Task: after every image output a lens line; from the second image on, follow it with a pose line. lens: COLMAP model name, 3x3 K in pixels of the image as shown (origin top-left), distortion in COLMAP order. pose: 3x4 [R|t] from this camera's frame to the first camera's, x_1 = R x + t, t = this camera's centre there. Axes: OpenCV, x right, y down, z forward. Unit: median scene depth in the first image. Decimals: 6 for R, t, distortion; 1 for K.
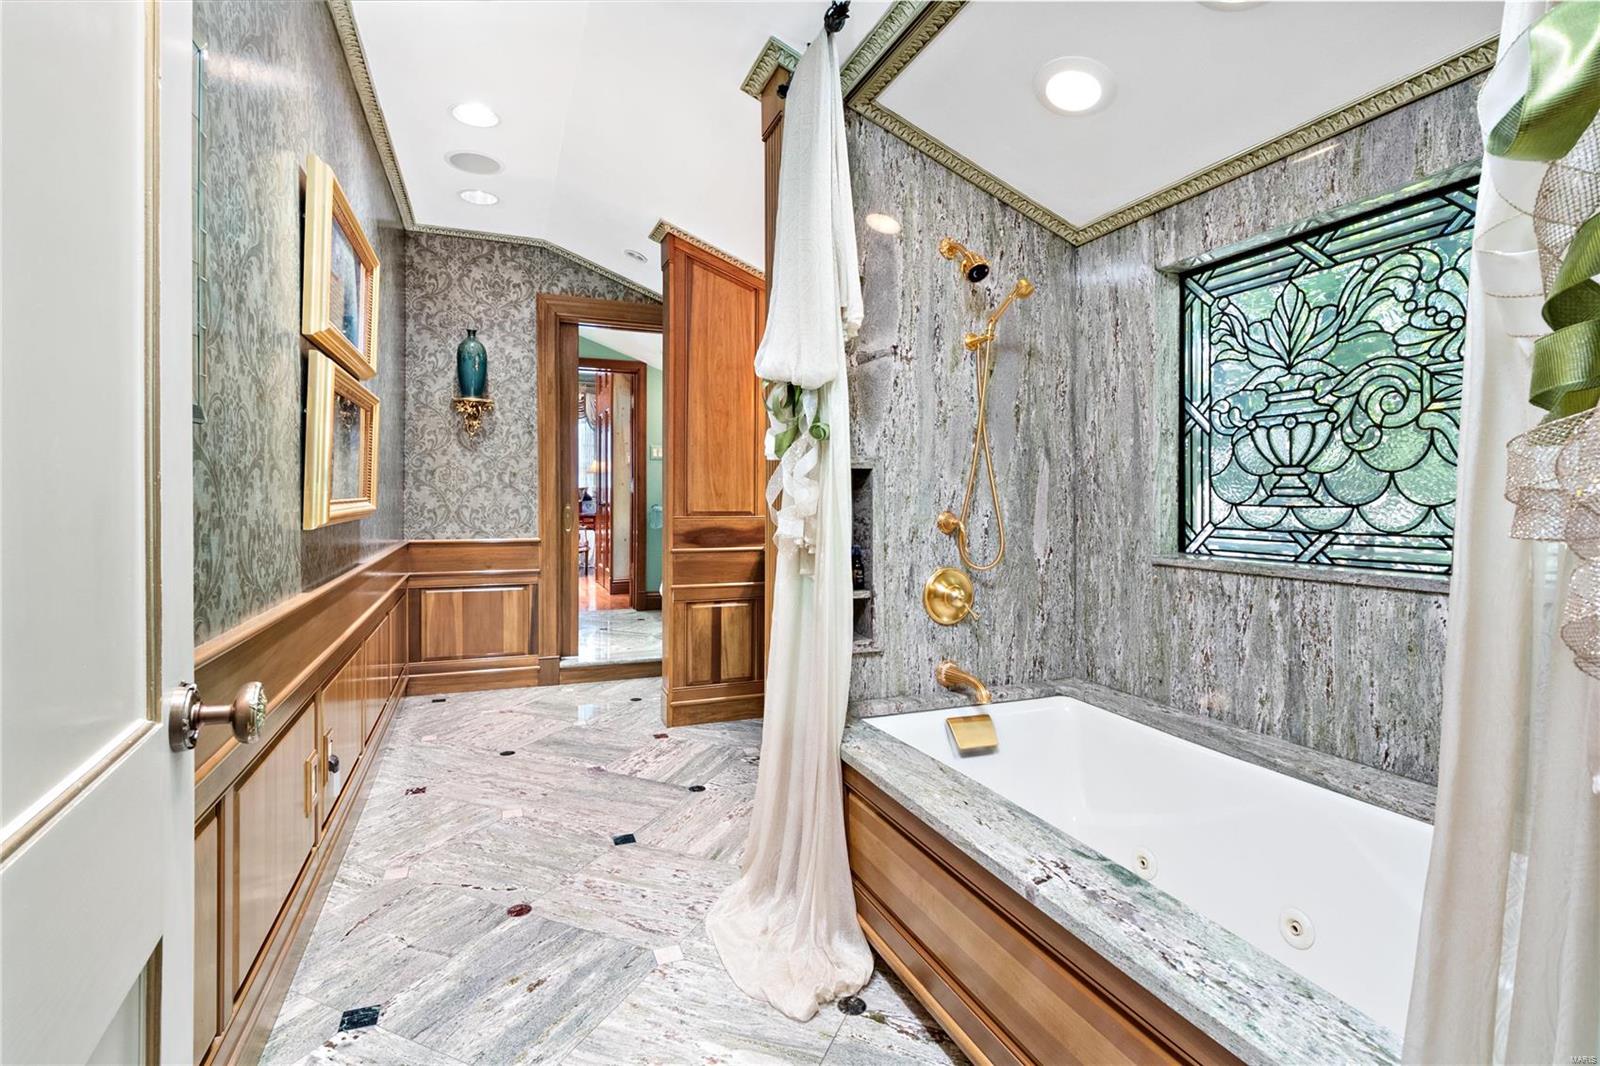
lens RADIAL K [[754.0, 0, 804.9], [0, 754.0, 524.6], [0, 0, 1]] dist [-0.017887, 0.001678]
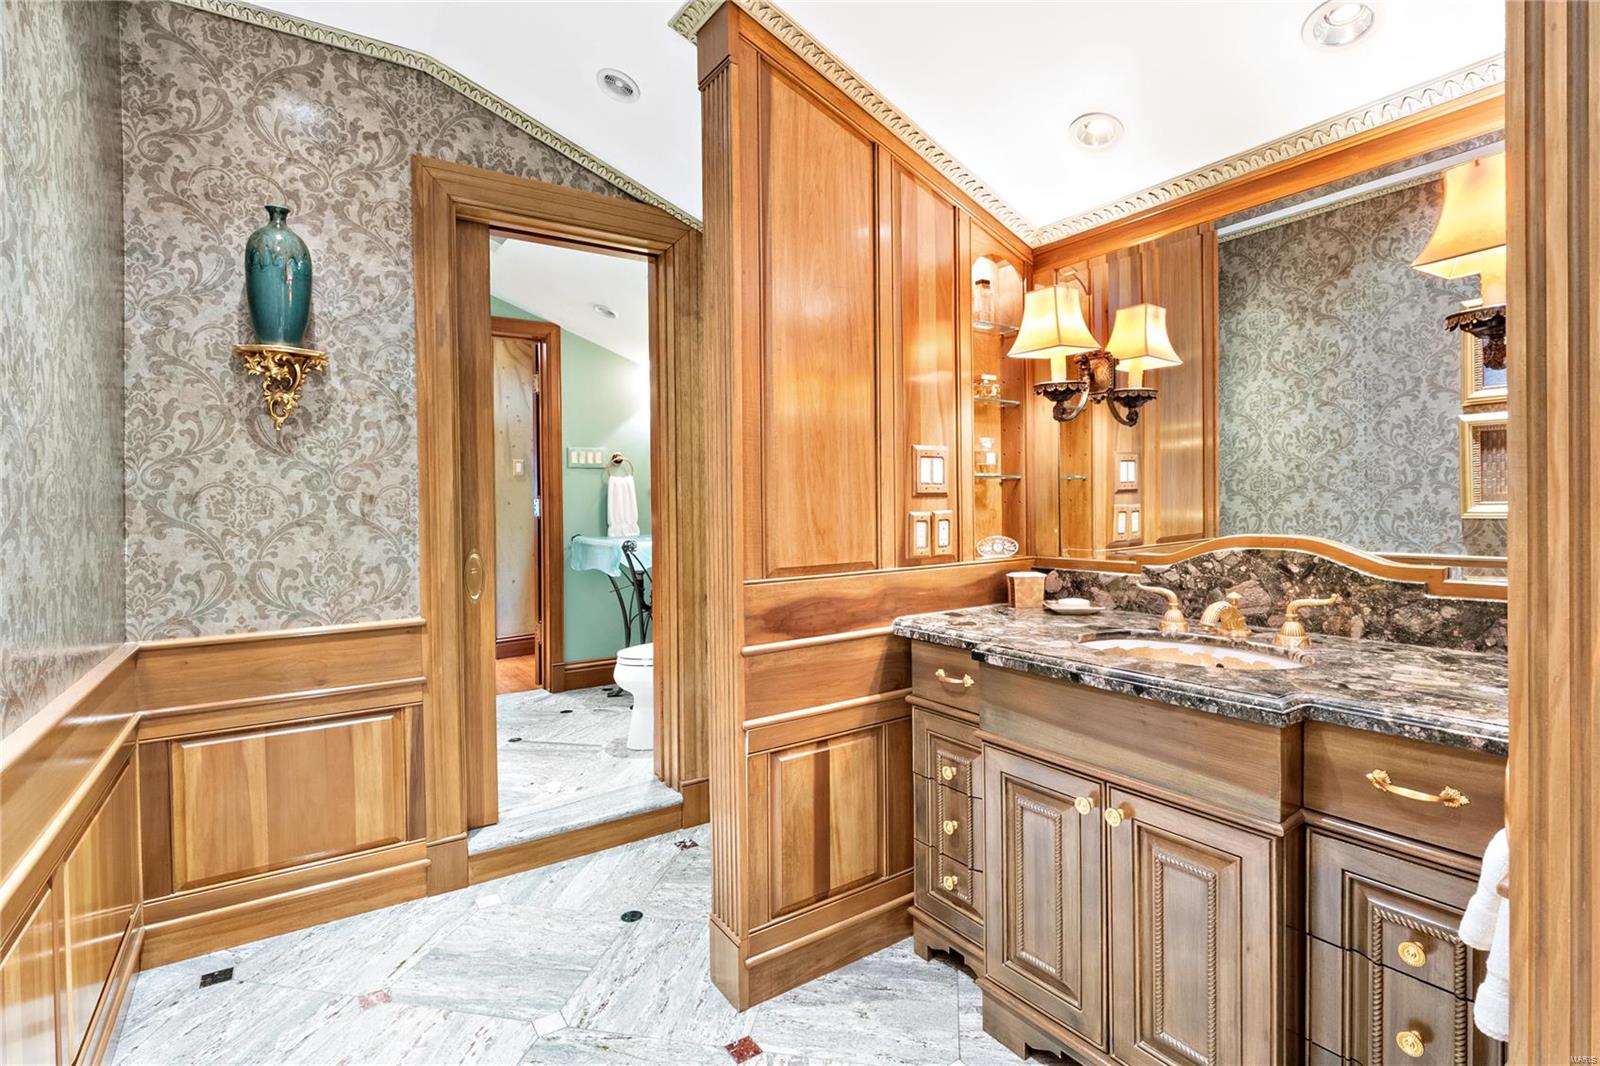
lens RADIAL K [[754.0, 0, 794.6], [0, 754.0, 515.8], [0, 0, 1]] dist [-0.017887, 0.001678]
pose [[0.980765, -0.025844, 0.193474, -0.207159], [0.030003, 0.999377, -0.018593, -0.037733], [-0.192873, 0.024040, 0.980929, 0.451145]]
